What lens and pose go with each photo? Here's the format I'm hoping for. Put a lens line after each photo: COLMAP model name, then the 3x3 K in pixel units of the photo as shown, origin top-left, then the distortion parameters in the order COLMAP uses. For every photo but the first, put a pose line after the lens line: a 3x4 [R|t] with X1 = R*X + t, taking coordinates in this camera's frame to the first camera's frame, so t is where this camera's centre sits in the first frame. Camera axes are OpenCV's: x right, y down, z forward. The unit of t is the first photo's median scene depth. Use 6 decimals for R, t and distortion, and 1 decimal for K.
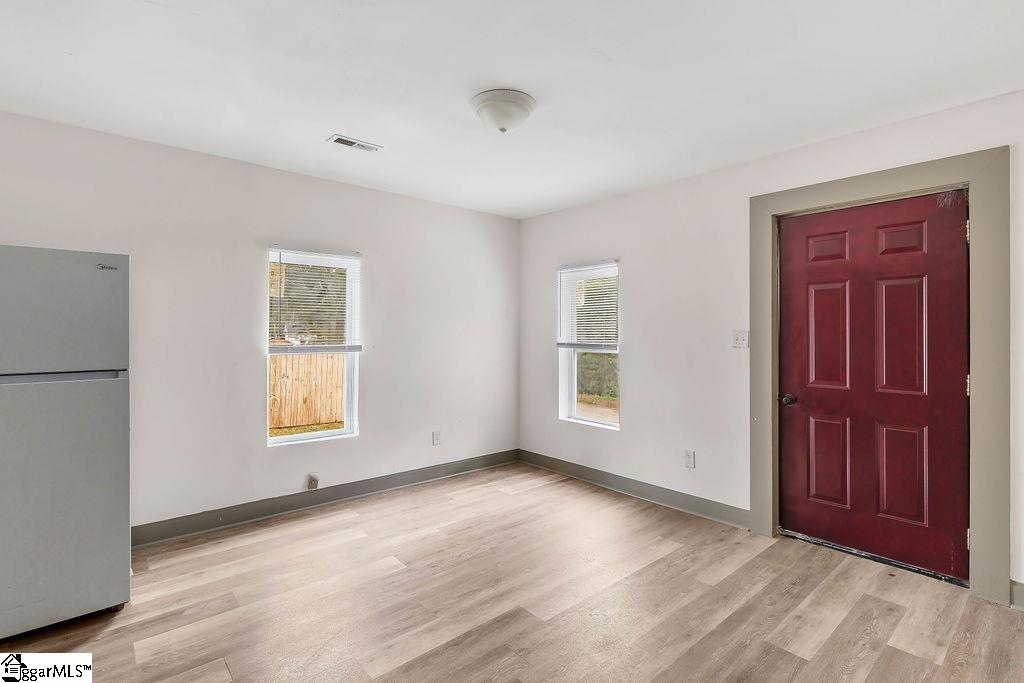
lens RADIAL K [[488.9, 0, 511.5], [0, 488.9, 325.1], [0, 0, 1]] dist [-0.001797, -0.000176]
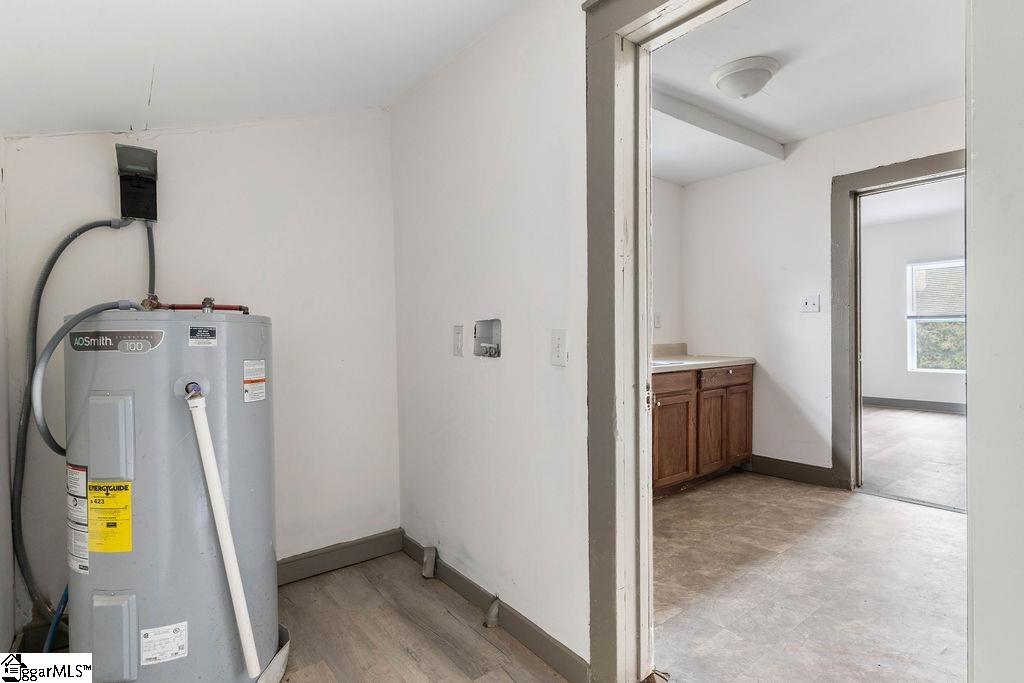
lens RADIAL K [[511.3, 0, 510.3], [0, 511.3, 314.5], [0, 0, 1]] dist [-0.028388, -0.000211]
pose [[0.998087, 0.007874, -0.061316, -1.354226], [-0.007061, 0.999884, 0.013470, 0.030615], [0.061415, -0.013011, 0.998028, -0.702855]]
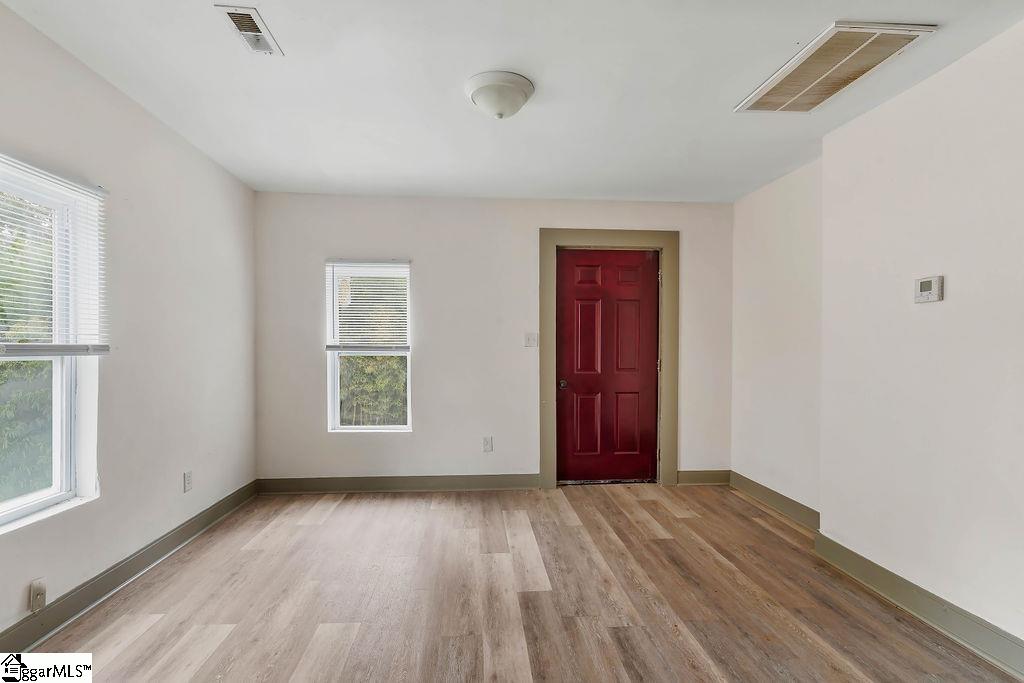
lens RADIAL K [[498.8, 0, 512.0], [0, 498.8, 341.5], [0, 0, 1]] dist [-0.003211, -0.000513]
pose [[0.593111, 0.009116, 0.805069, -0.616555], [-0.014058, 0.999901, -0.000966, 0.037304], [-0.804998, -0.010745, 0.593180, 0.291072]]
